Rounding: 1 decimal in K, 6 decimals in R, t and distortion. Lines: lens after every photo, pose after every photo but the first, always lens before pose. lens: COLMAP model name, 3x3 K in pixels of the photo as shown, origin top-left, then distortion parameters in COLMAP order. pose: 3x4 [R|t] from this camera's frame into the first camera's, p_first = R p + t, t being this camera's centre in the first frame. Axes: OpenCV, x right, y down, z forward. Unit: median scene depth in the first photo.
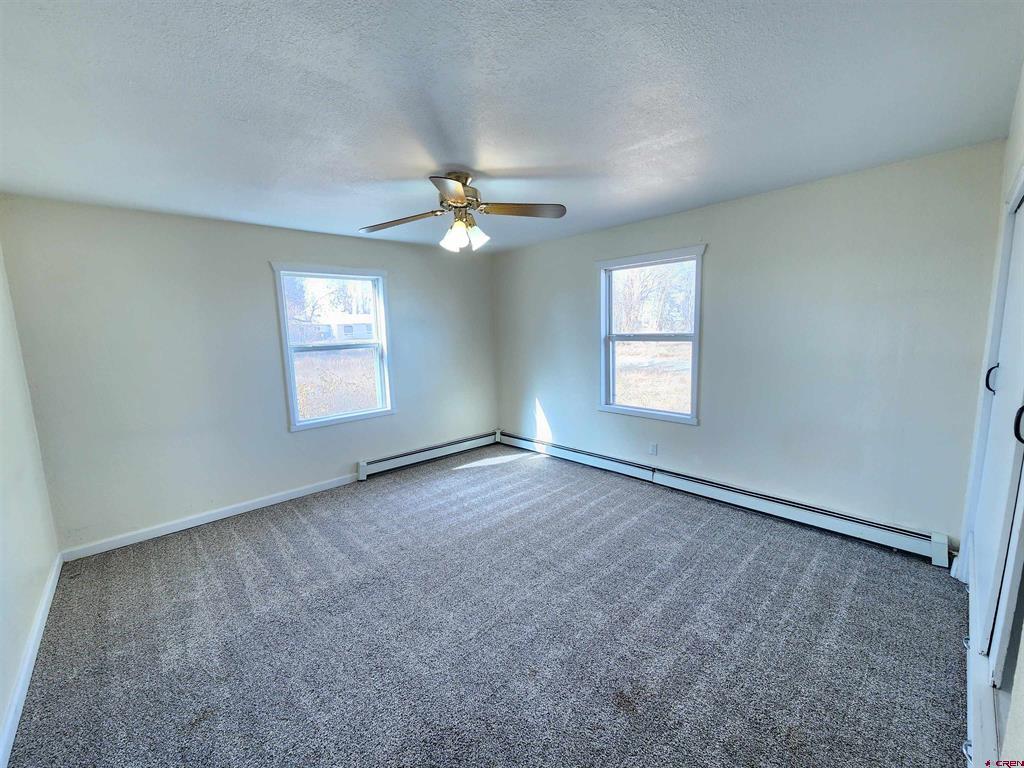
lens RADIAL K [[419.4, 0, 512.6], [0, 419.4, 382.3], [0, 0, 1]] dist [-0.002941, 0.000739]
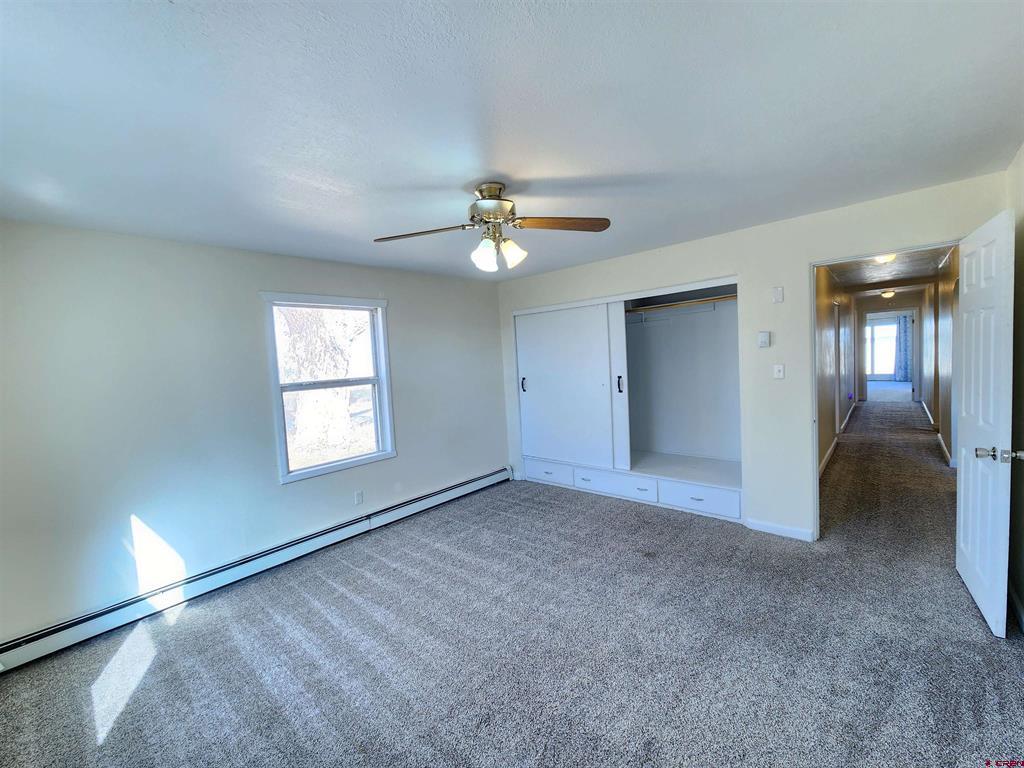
lens RADIAL K [[419.4, 0, 516.3], [0, 419.4, 379.9], [0, 0, 1]] dist [-0.002941, 0.000739]
pose [[-0.084058, -0.025200, 0.996142, -0.613557], [0.194133, 0.980111, 0.041176, -0.070338], [-0.977367, 0.196845, -0.077494, 0.647255]]
